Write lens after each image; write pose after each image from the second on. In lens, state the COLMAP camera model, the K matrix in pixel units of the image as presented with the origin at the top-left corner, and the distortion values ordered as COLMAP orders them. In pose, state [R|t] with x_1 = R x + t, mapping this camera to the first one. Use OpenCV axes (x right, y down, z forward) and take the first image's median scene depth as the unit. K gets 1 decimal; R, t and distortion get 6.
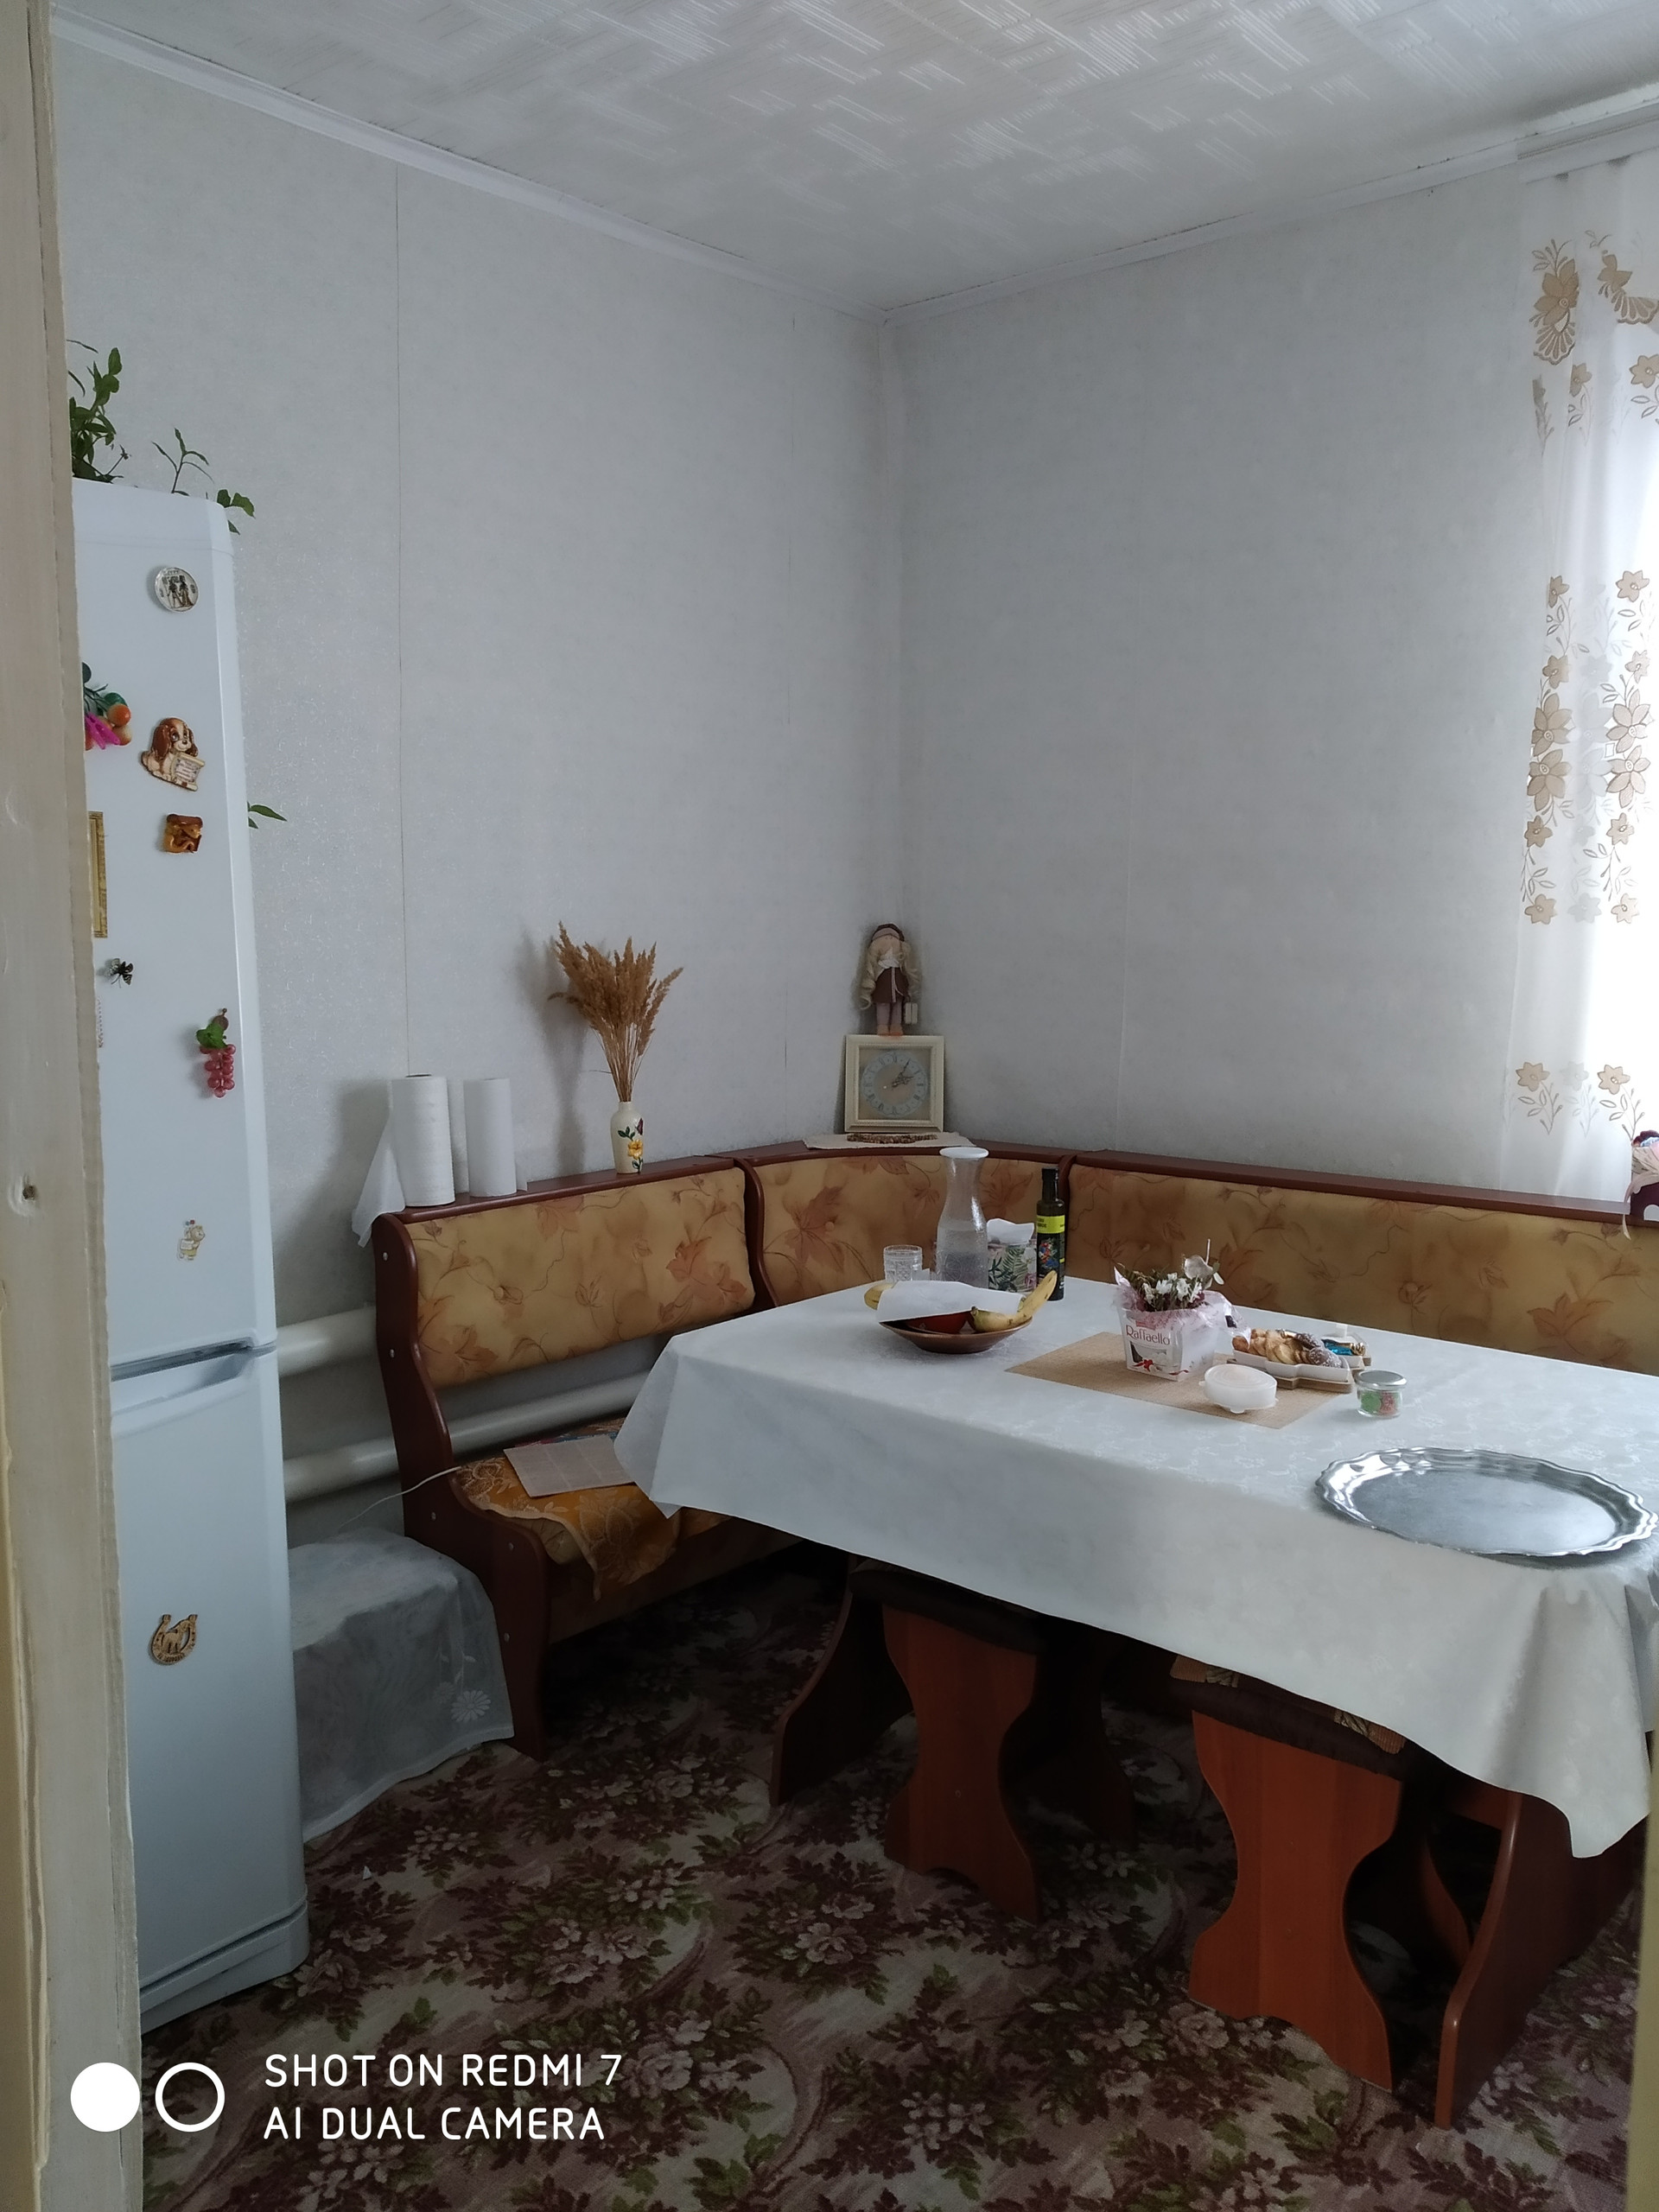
lens RADIAL K [[1723.3, 0, 822.2], [0, 1723.3, 1099.3], [0, 0, 1]] dist [0.032662, -0.045766]
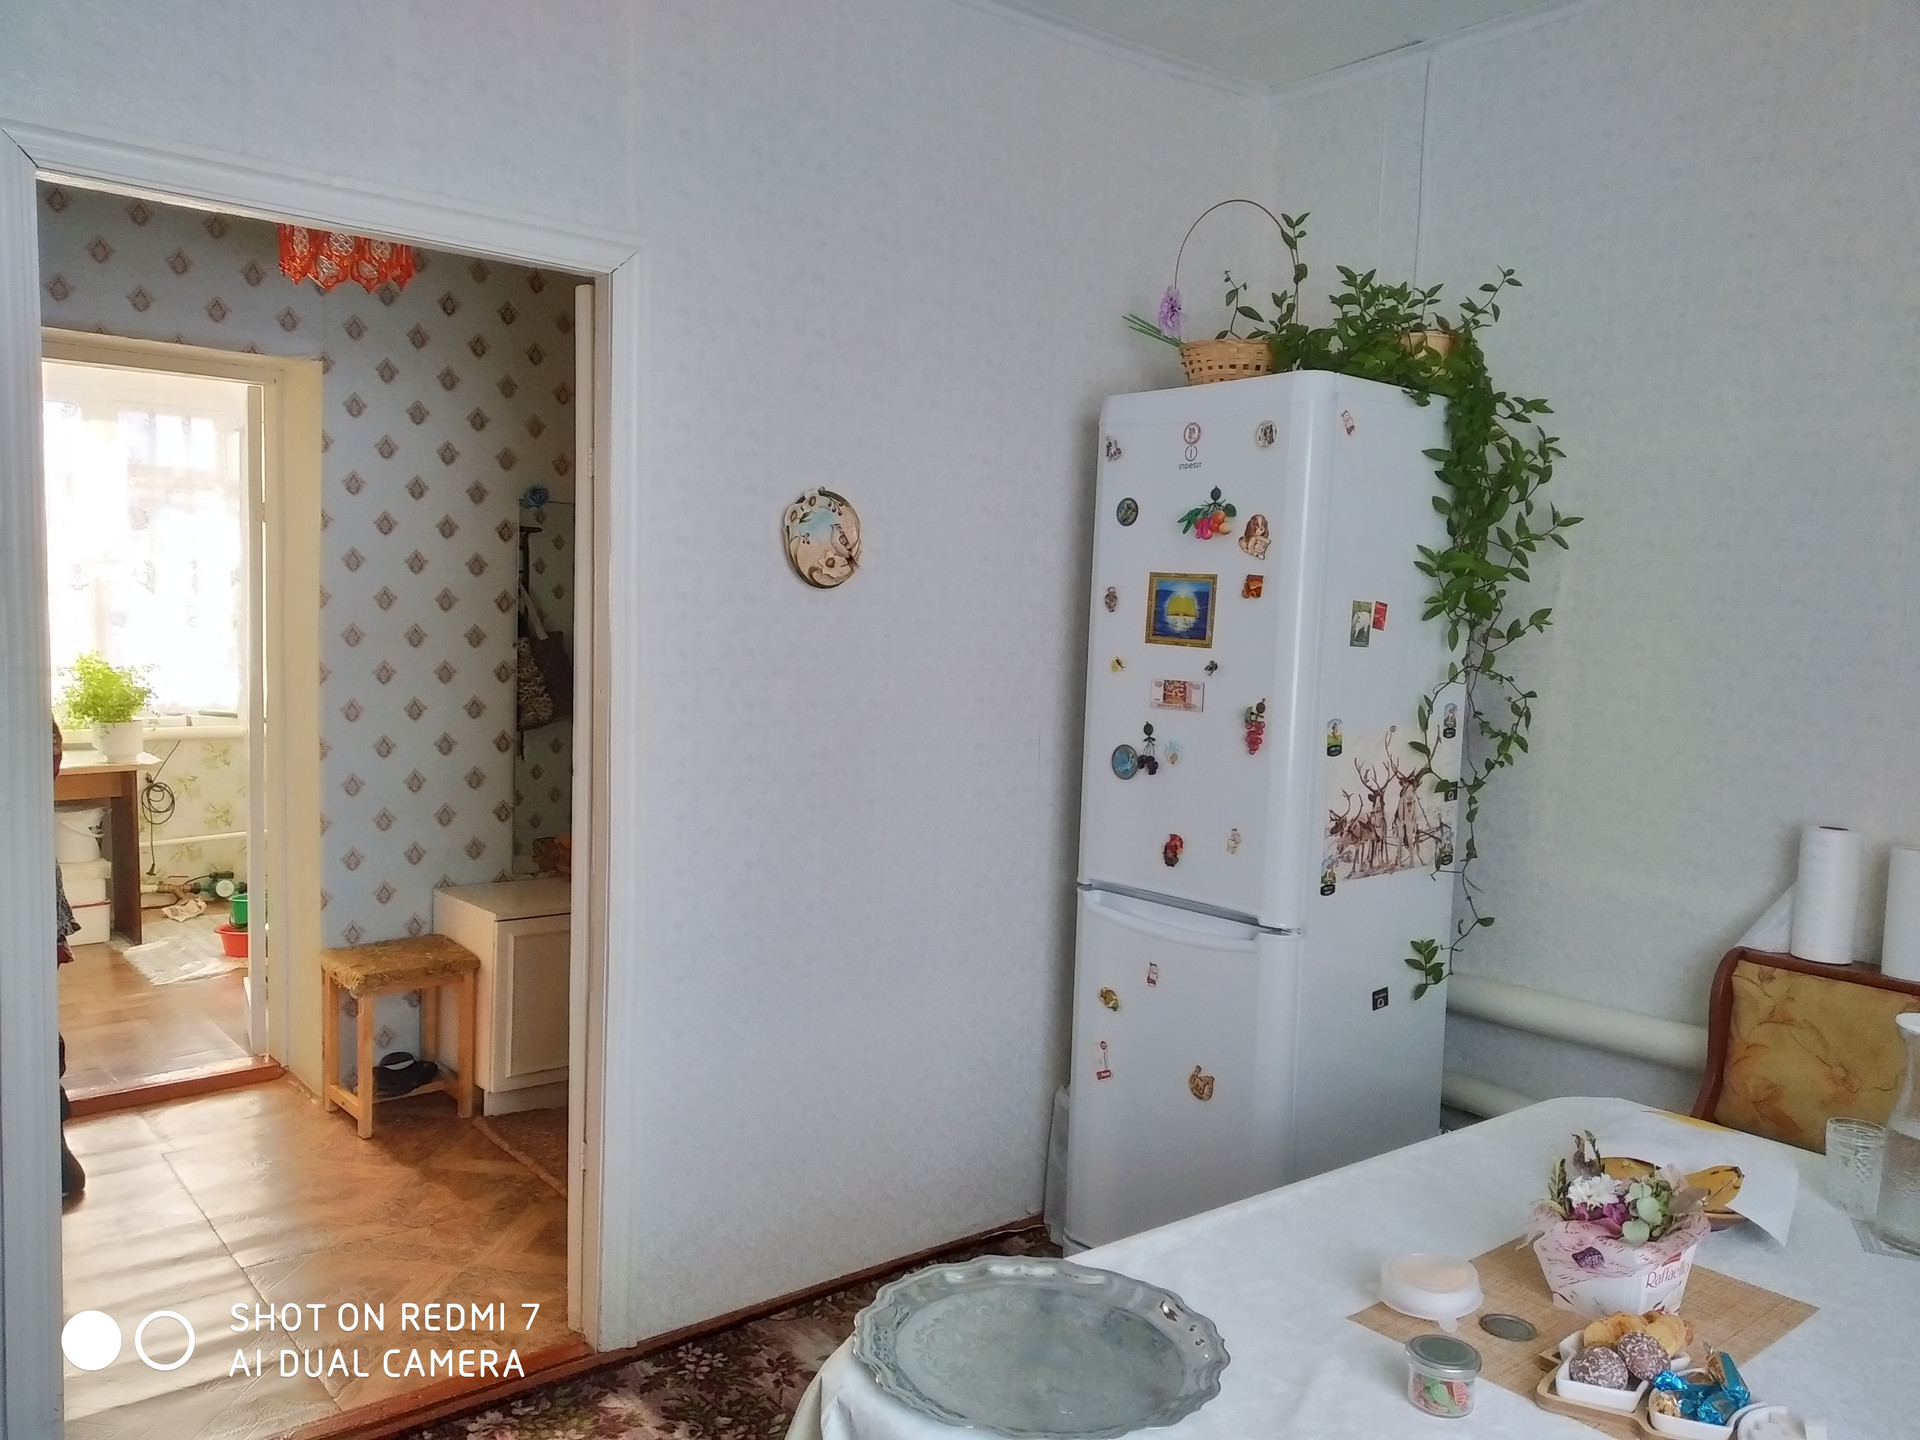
lens RADIAL K [[1495.8, 0, 959.1], [0, 1495.8, 727.4], [0, 0, 1]] dist [0.032662, -0.045766]
pose [[-0.158393, 0.078750, -0.984231, 0.698554], [-0.152794, 0.982852, 0.103229, -0.085359], [0.975482, 0.166735, -0.143644, 0.643365]]
